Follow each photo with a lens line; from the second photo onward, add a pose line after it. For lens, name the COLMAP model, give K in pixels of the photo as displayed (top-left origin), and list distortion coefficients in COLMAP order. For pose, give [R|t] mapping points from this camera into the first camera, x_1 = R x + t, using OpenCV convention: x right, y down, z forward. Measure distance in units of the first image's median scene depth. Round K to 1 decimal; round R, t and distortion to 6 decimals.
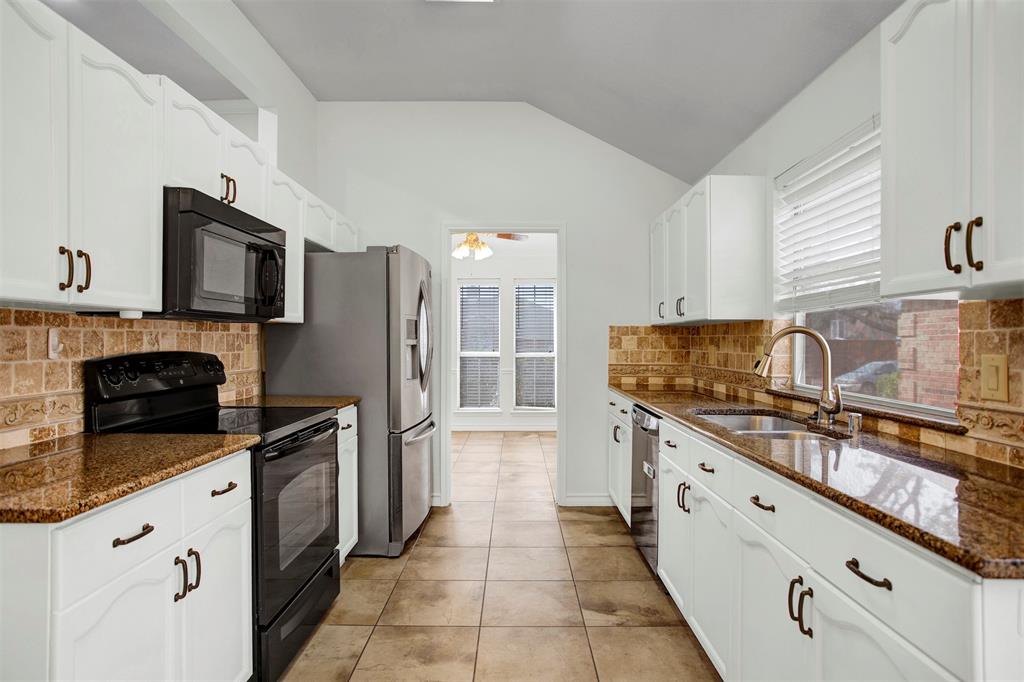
lens RADIAL K [[551.9, 0, 509.6], [0, 551.9, 331.1], [0, 0, 1]] dist [-0.037256, 0.002448]
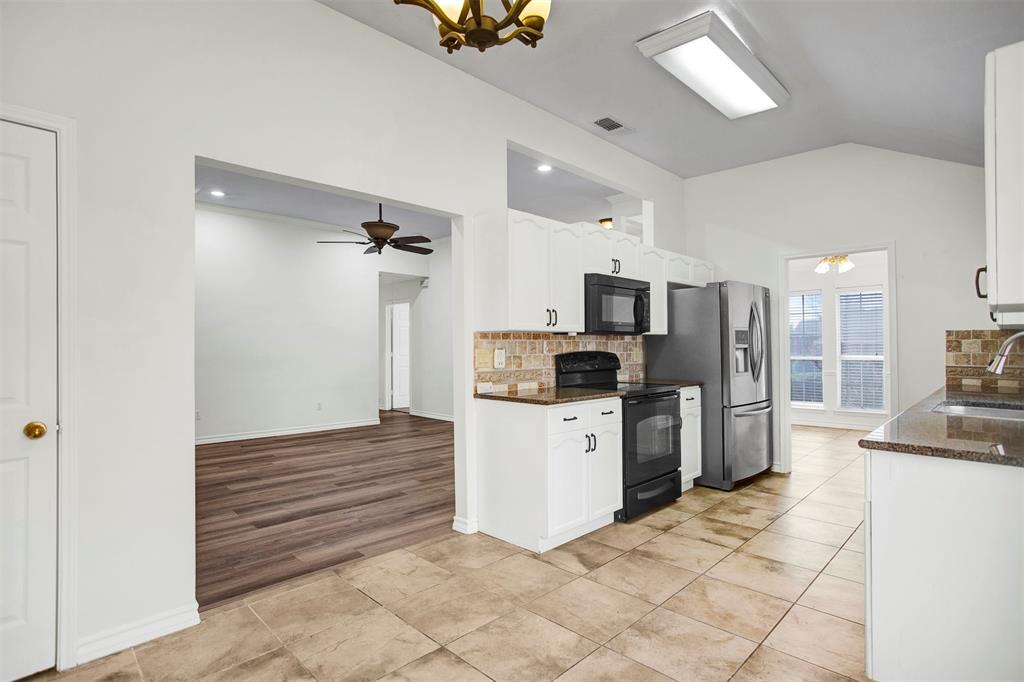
lens RADIAL K [[511.0, 0, 510.6], [0, 511.0, 341.5], [0, 0, 1]] dist [-0.000746, -0.001001]
pose [[0.722329, -0.010497, -0.691470, 0.394715], [0.015794, 0.999874, 0.001319, -0.004241], [0.691370, -0.011874, 0.722404, -0.481149]]
